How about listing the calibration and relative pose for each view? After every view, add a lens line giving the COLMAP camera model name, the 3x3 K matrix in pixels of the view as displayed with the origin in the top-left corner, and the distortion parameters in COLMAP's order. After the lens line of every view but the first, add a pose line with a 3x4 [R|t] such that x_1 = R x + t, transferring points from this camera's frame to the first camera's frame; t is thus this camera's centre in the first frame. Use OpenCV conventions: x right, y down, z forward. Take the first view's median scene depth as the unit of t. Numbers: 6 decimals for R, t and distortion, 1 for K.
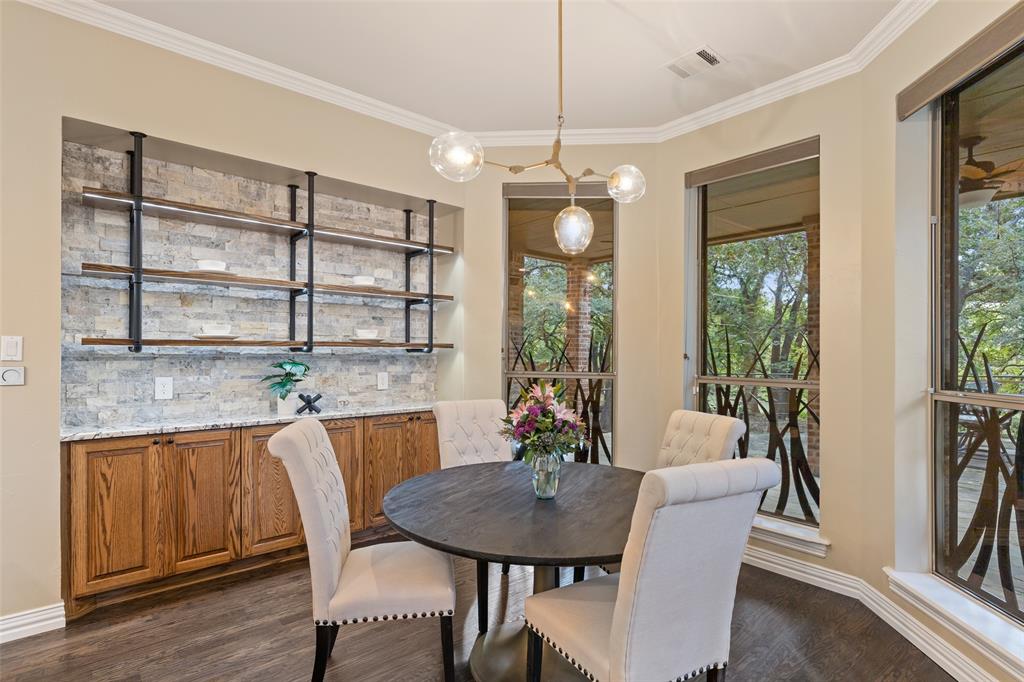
lens RADIAL K [[503.9, 0, 511.6], [0, 503.9, 350.8], [0, 0, 1]] dist [0.000769, 0.000030]
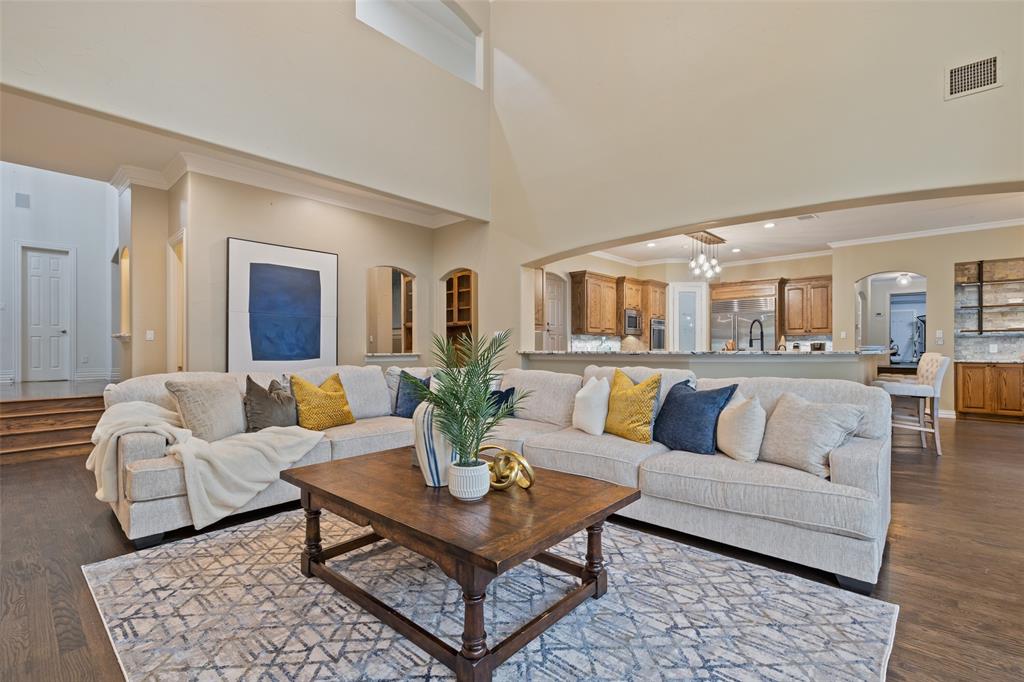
lens RADIAL K [[460.7, 0, 512.0], [0, 460.7, 344.0], [0, 0, 1]] dist [0.001678, 0.000139]
pose [[0.119122, -0.008316, -0.992845, 1.545278], [-0.009052, 0.999914, -0.009461, 0.105245], [0.992838, 0.010114, 0.119036, -1.962255]]
